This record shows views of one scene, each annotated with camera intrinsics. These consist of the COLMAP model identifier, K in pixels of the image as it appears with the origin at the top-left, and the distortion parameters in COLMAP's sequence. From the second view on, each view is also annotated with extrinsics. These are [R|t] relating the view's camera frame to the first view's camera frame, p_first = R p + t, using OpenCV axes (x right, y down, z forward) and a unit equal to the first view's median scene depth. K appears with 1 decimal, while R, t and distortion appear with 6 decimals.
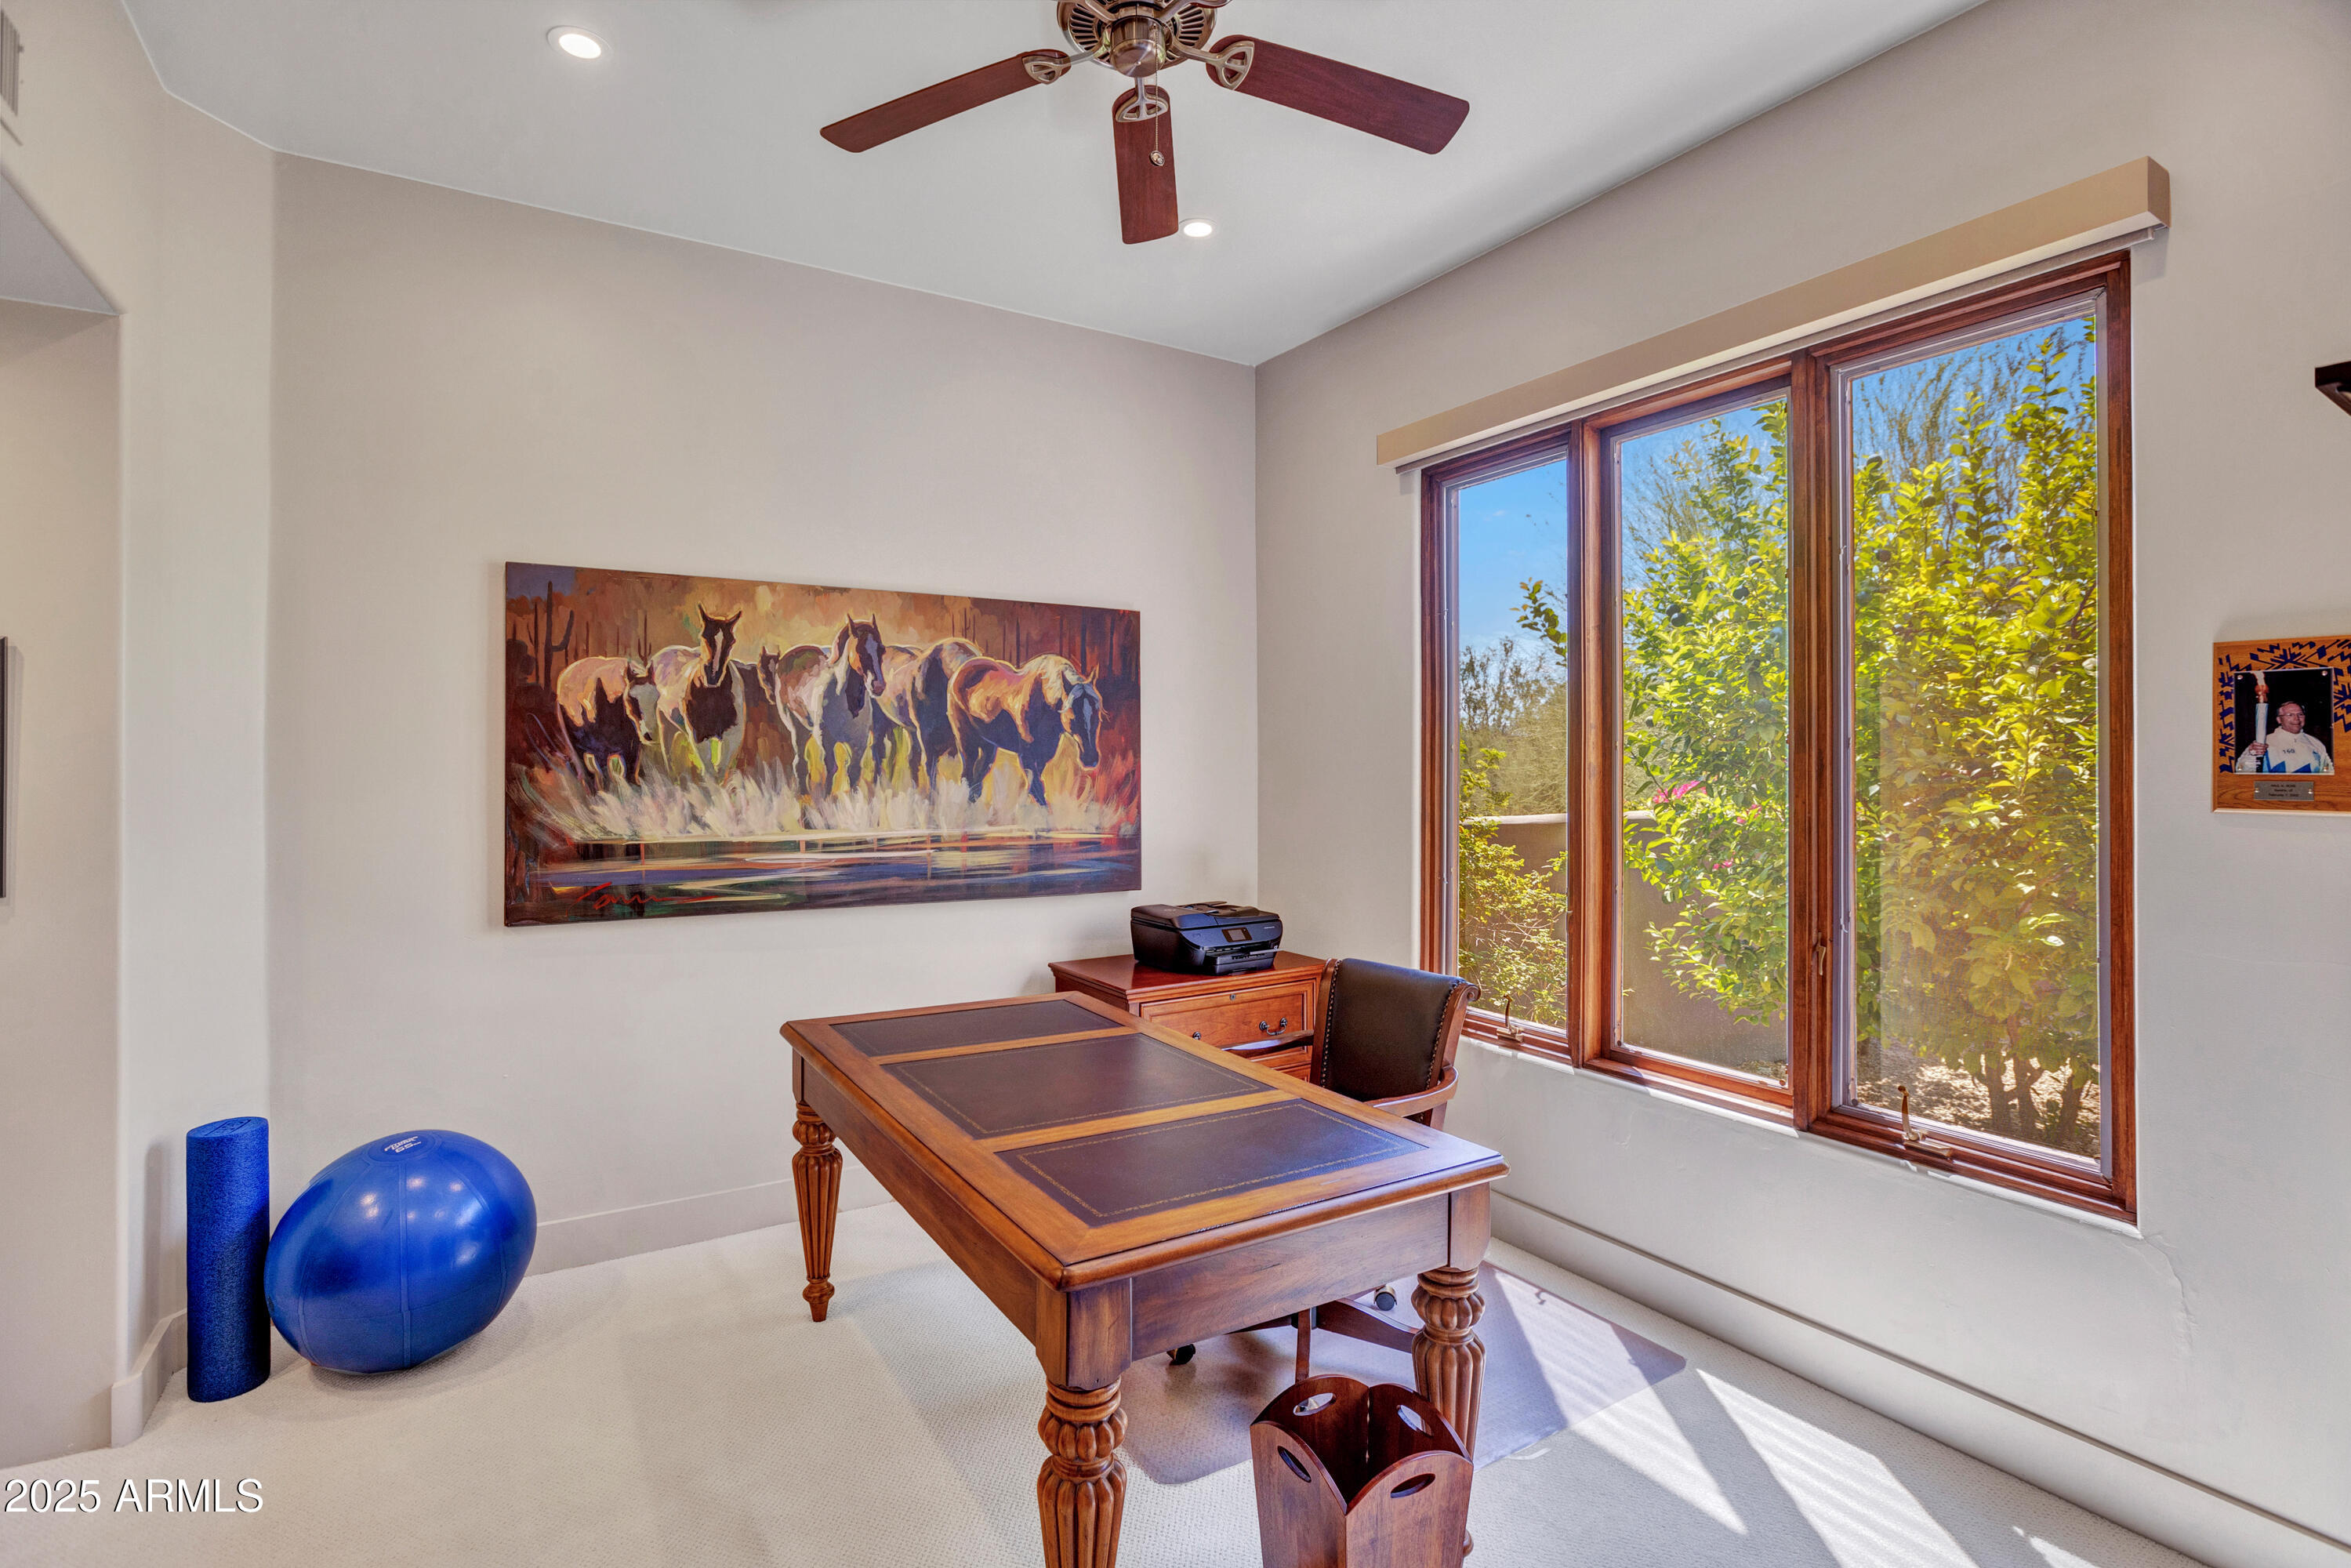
lens RADIAL K [[1106.6, 0, 1168.9], [0, 1106.6, 758.6], [0, 0, 1]] dist [-0.033969, 0.000966]
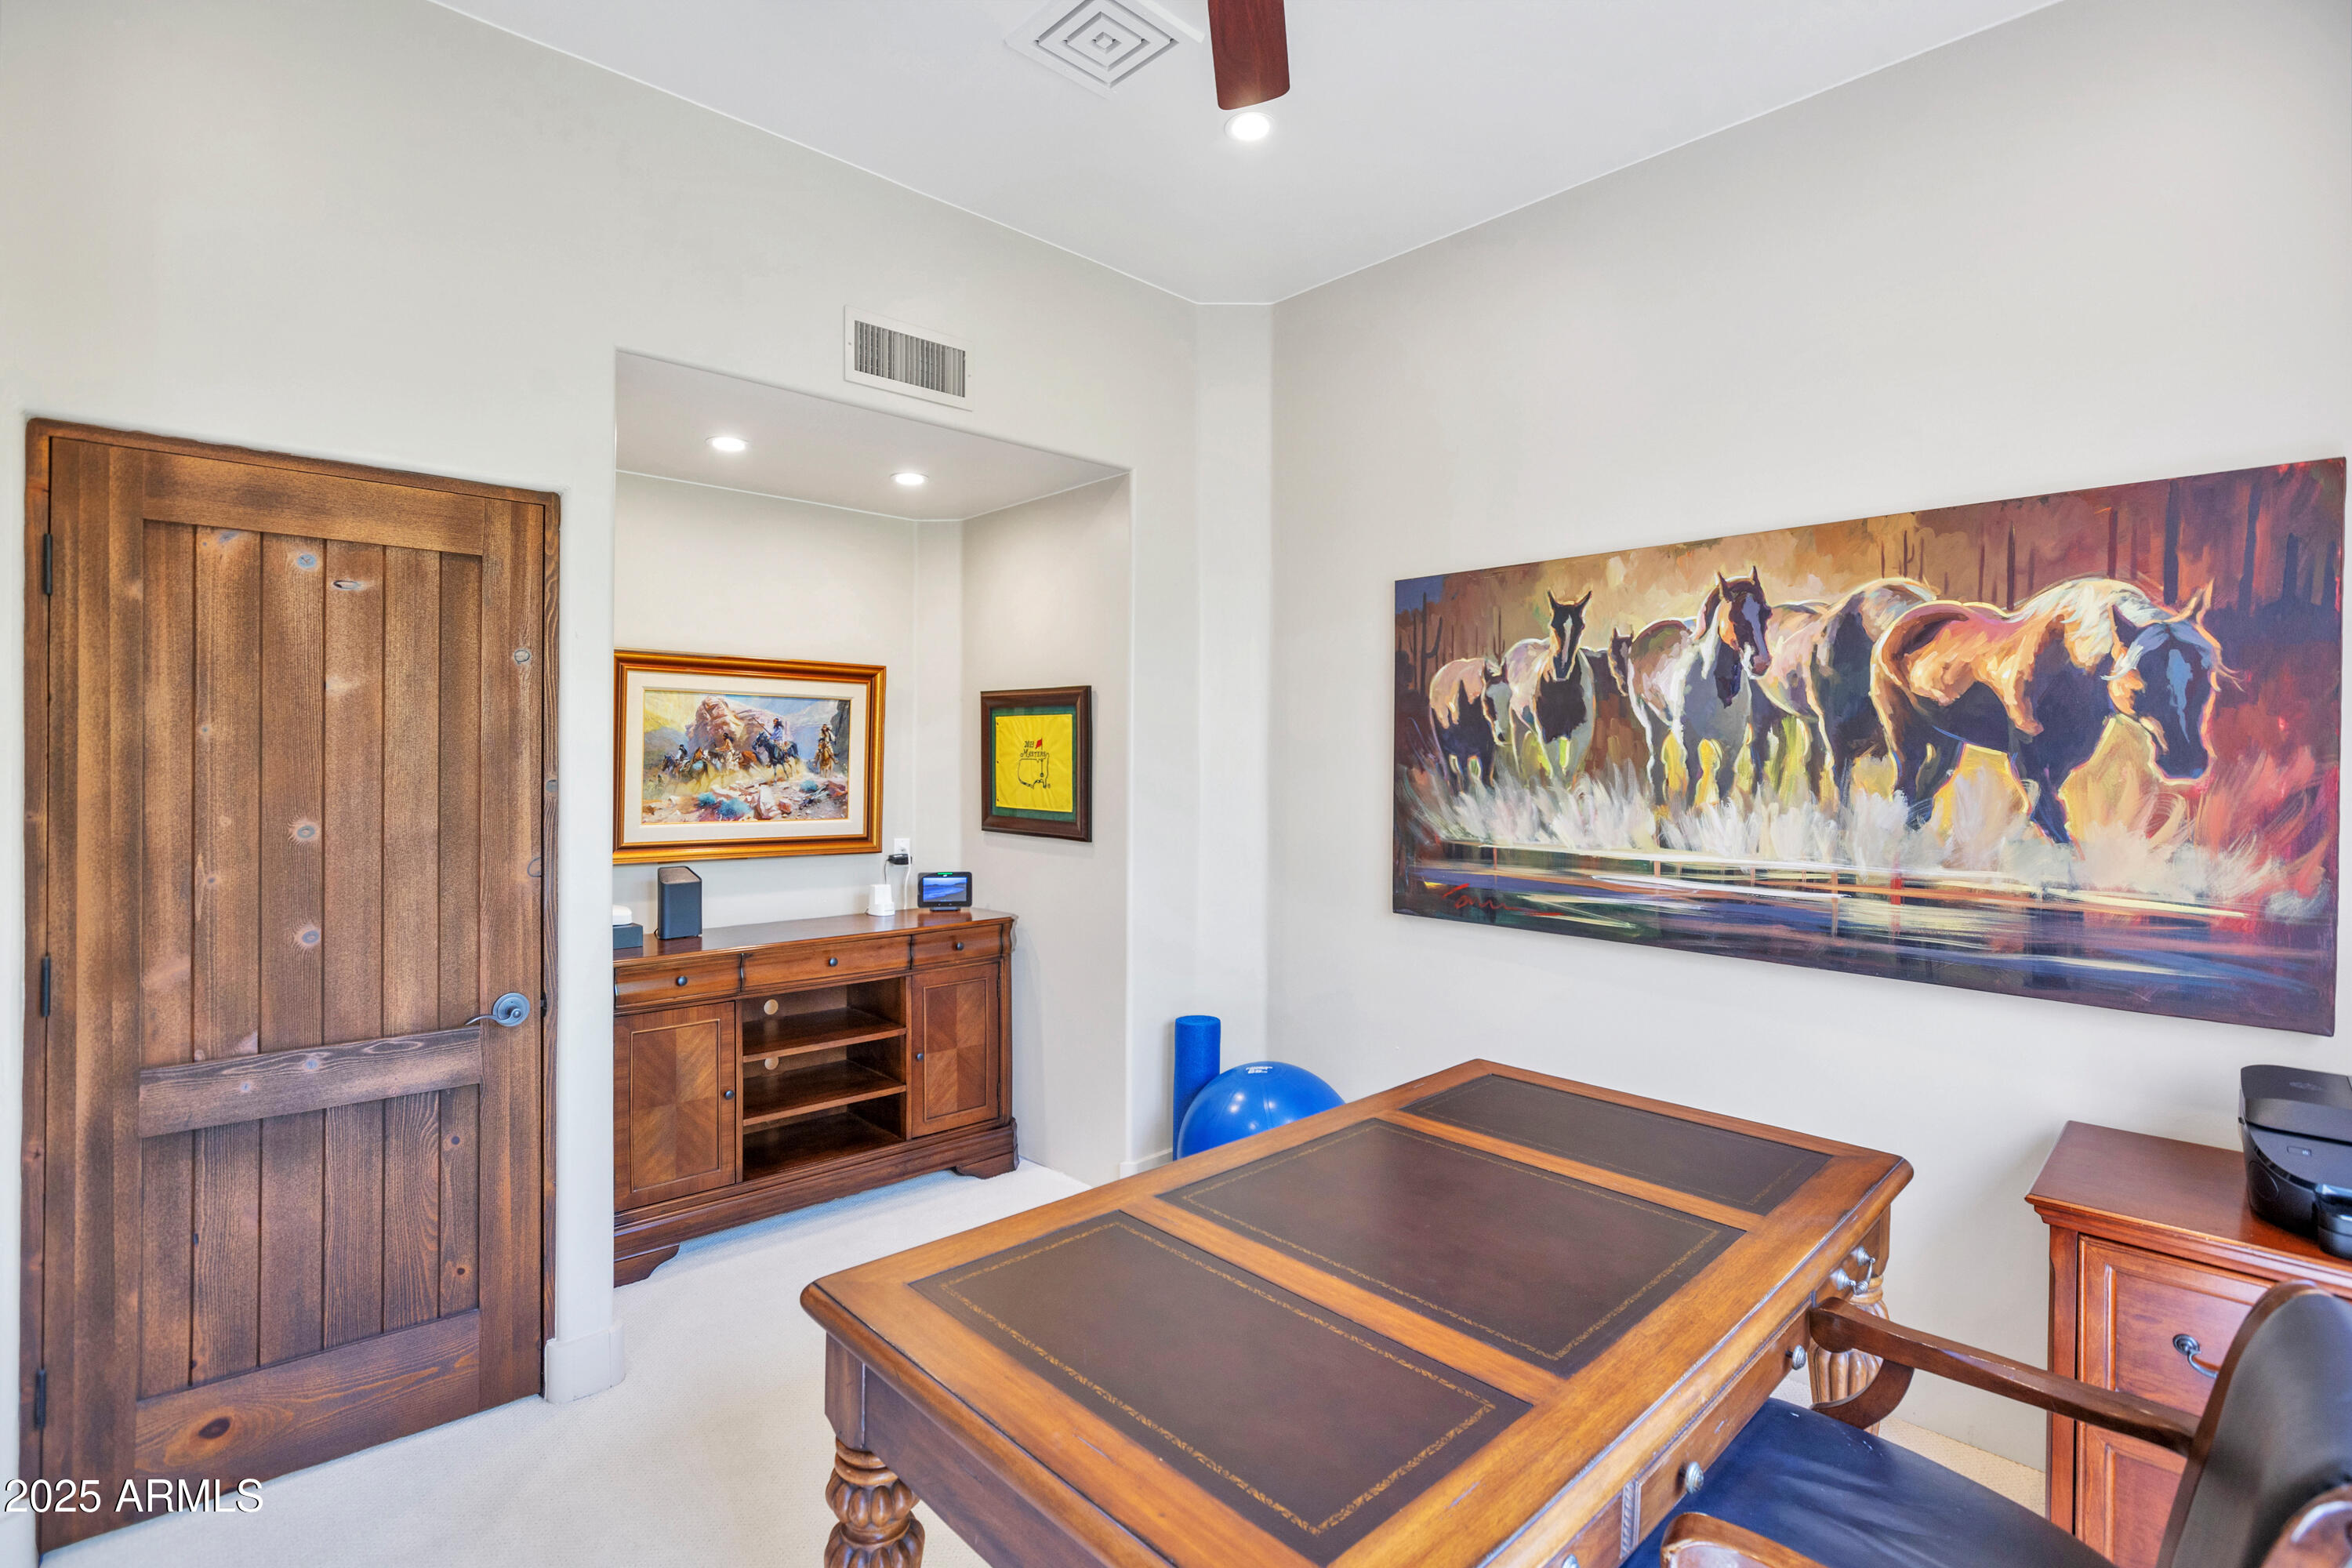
lens RADIAL K [[1107.0, 0, 1169.4], [0, 1107.0, 758.6], [0, 0, 1]] dist [-0.033969, 0.000966]
pose [[0.207133, 0.000348, -0.978313, 0.384610], [-0.002895, 0.999996, -0.000257, -0.000202], [0.978308, 0.002885, 0.207133, 0.480868]]
